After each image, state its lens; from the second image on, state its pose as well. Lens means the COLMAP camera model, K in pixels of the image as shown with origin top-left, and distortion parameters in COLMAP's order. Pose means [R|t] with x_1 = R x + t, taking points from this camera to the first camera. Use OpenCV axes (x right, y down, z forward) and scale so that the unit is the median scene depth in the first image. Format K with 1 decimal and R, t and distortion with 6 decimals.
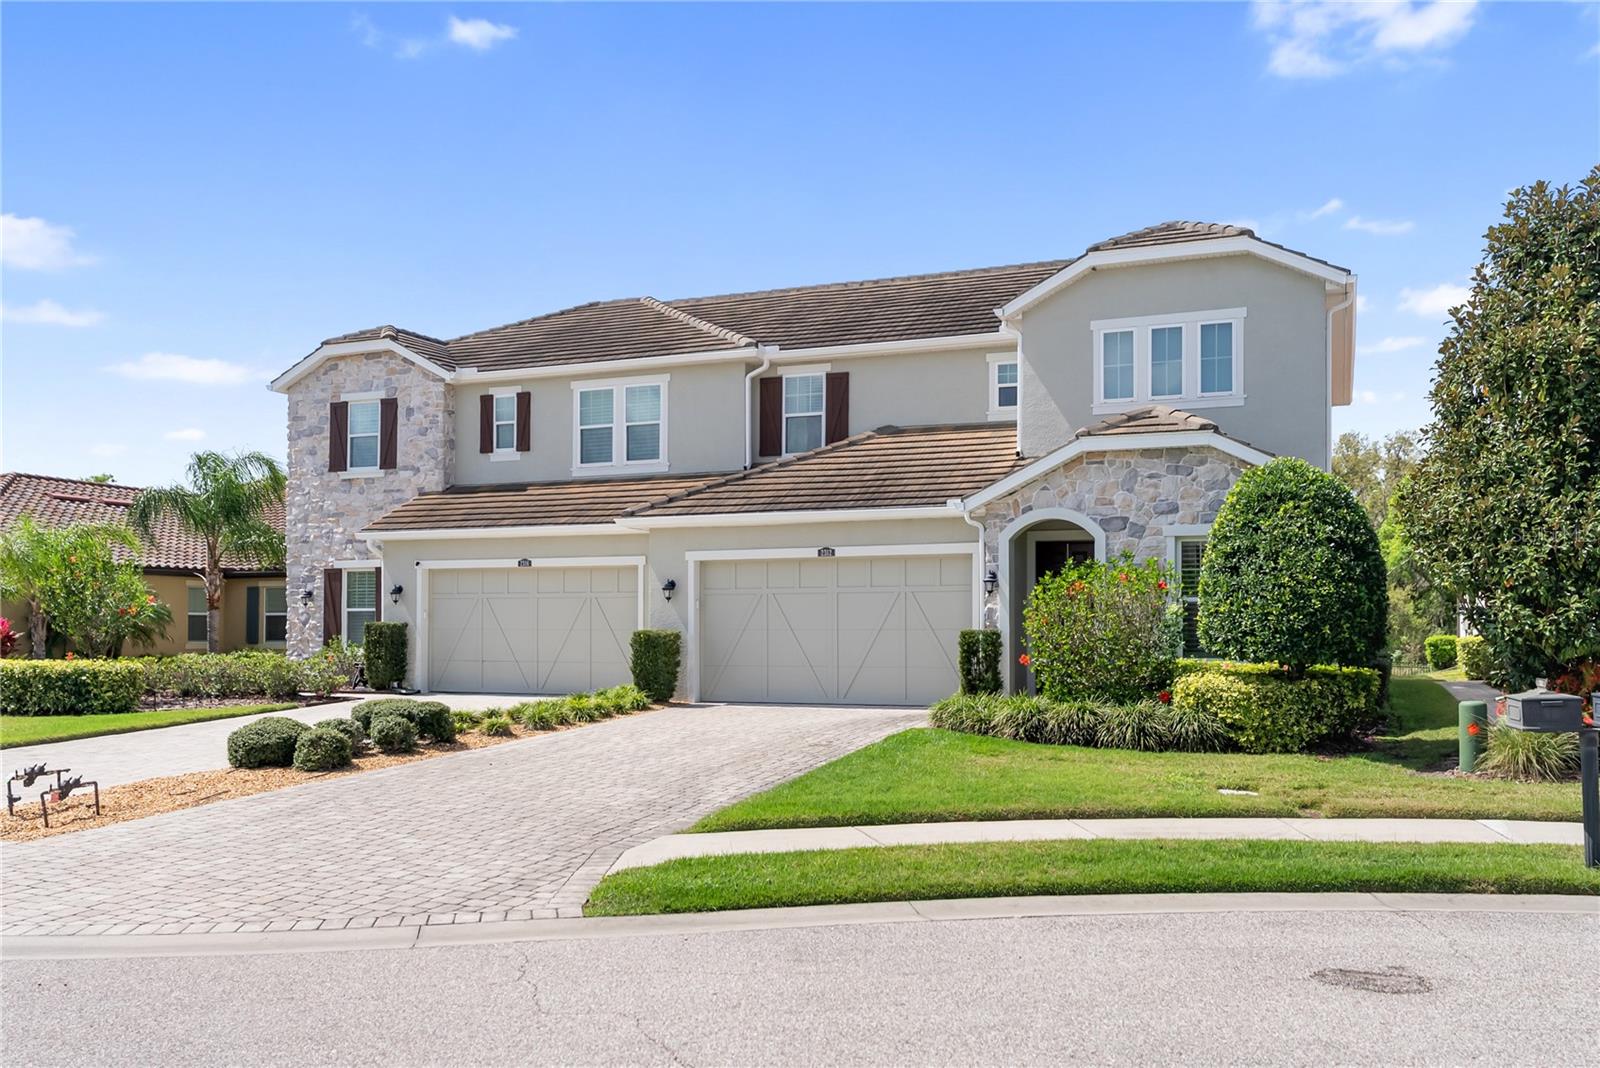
lens RADIAL K [[1359.2, 0, 799.1], [0, 1359.2, 630.4], [0, 0, 1]] dist [-0.001557, 0.000625]
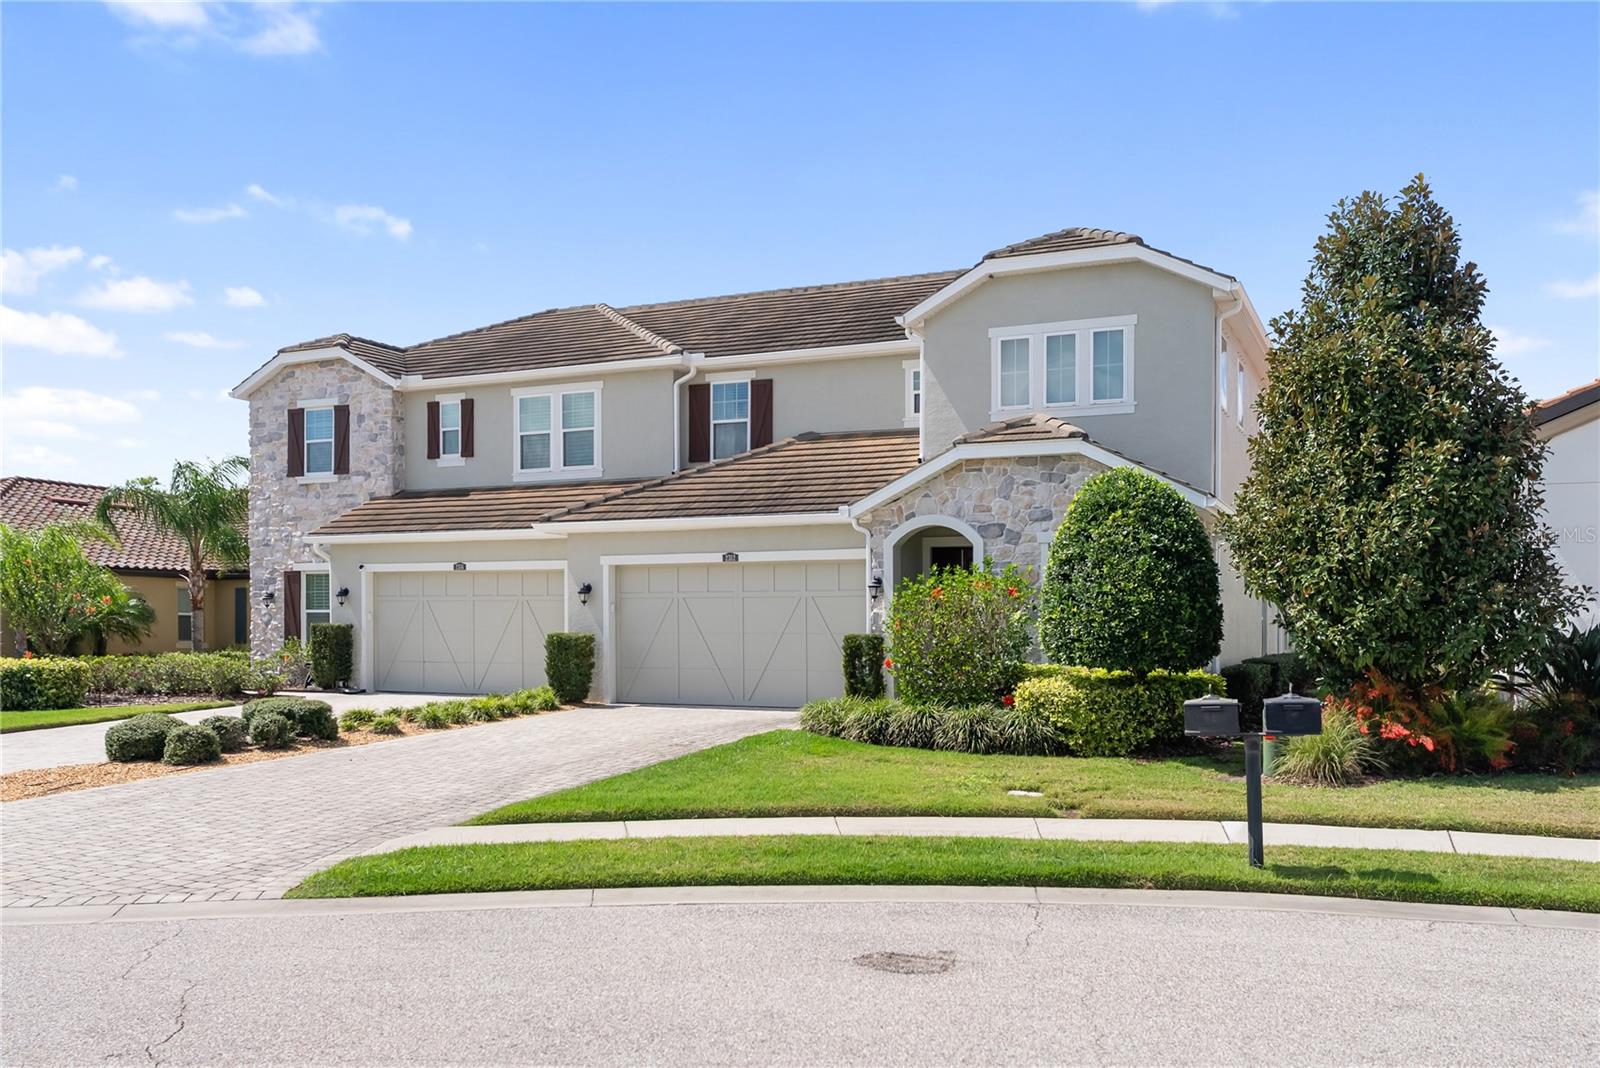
lens RADIAL K [[1354.1, 0, 802.0], [0, 1354.1, 688.4], [0, 0, 1]] dist [0.003041, 0.000148]
pose [[0.999044, 0.005926, -0.043305, 0.122171], [-0.004051, 0.999056, 0.043242, -0.003042], [0.043521, -0.043025, 0.998126, -0.025298]]
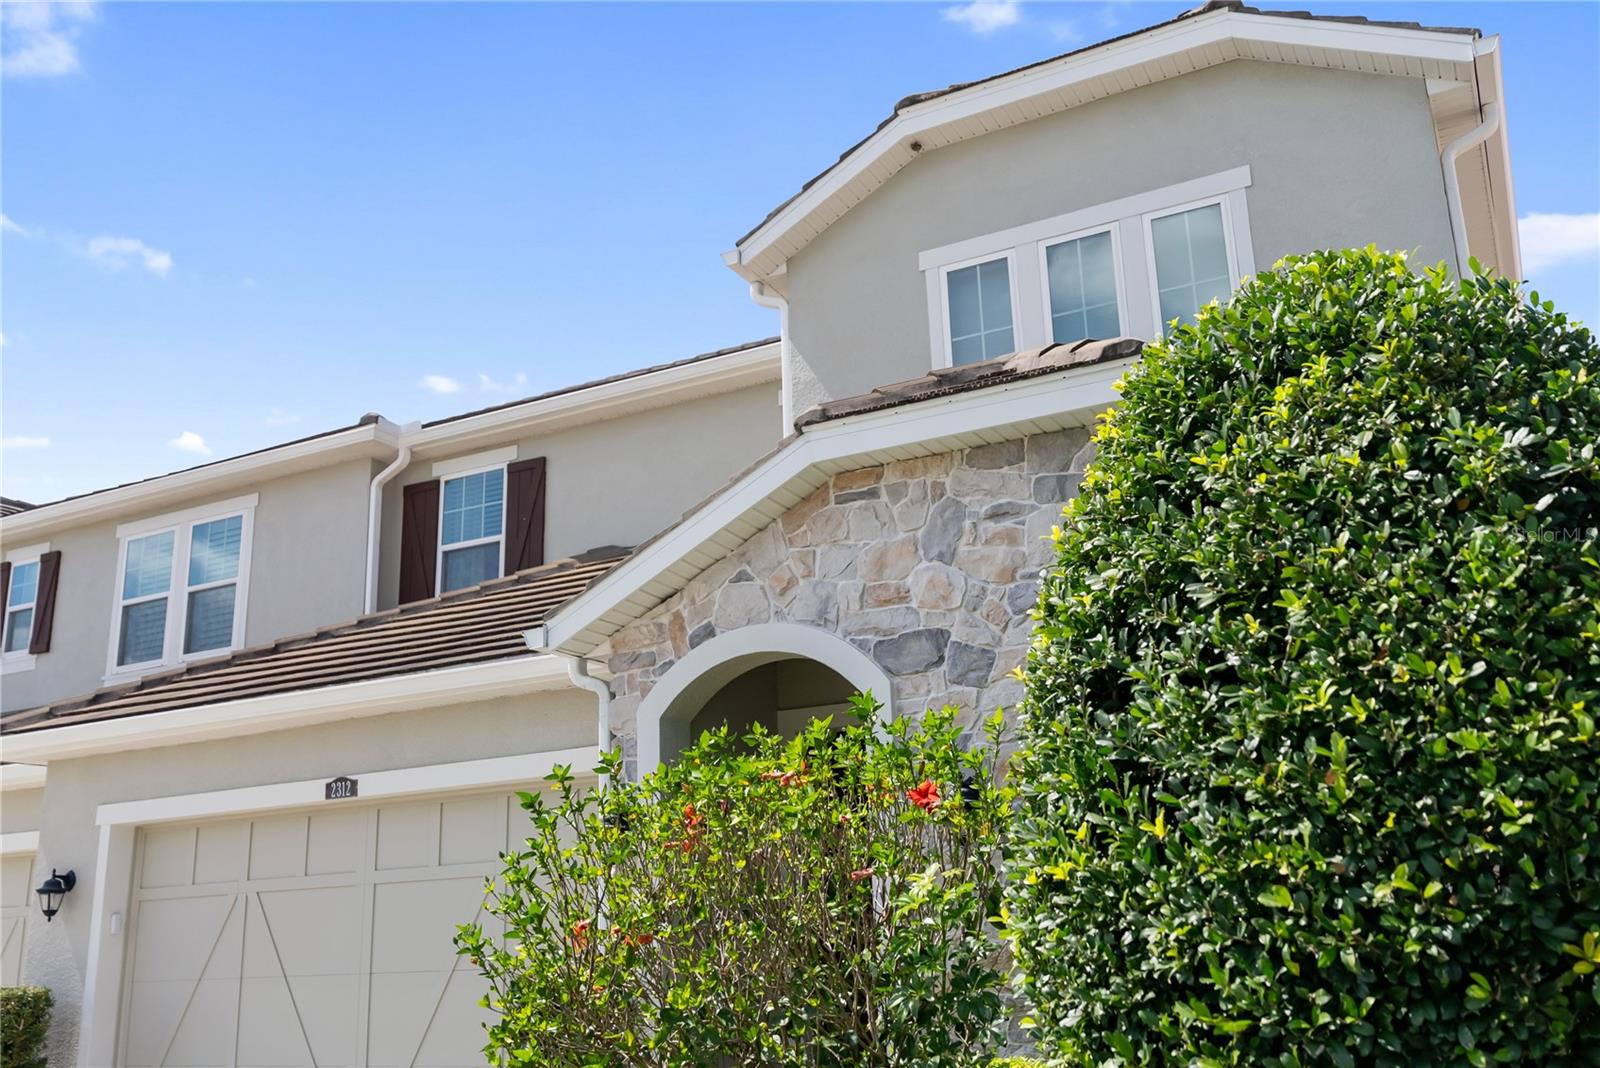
lens RADIAL K [[1453.4, 0, 800.0], [0, 1453.4, 534.0], [0, 0, 1]] dist [-0.000471, 0.011311]
pose [[0.994050, -0.061100, -0.090174, 0.217253], [0.034224, 0.961130, -0.273966, -0.003619], [0.103408, 0.269249, 0.957503, 0.563520]]
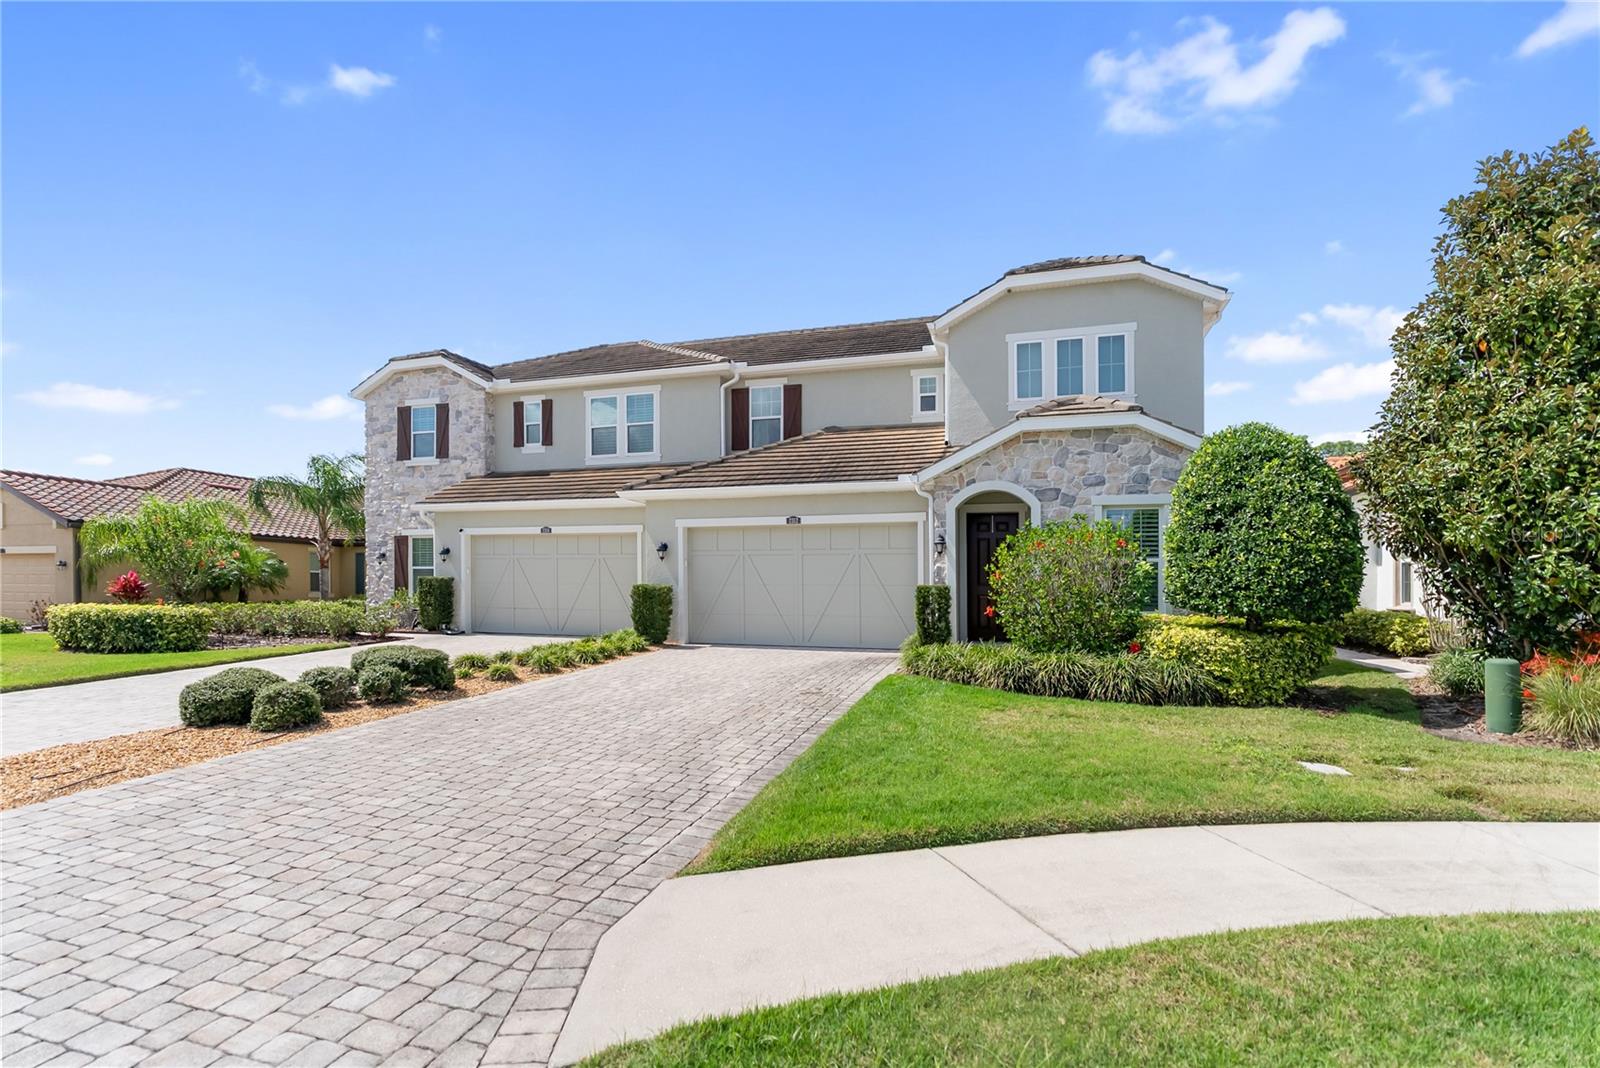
lens RADIAL K [[751.3, 0, 786.0], [0, 751.3, 622.4], [0, 0, 1]] dist [-0.001029, -0.000086]
pose [[0.997218, 0.004257, 0.074415, -0.036476], [-0.007563, 0.998994, 0.044202, 0.004133], [-0.074152, -0.044642, 0.996247, 0.334866]]
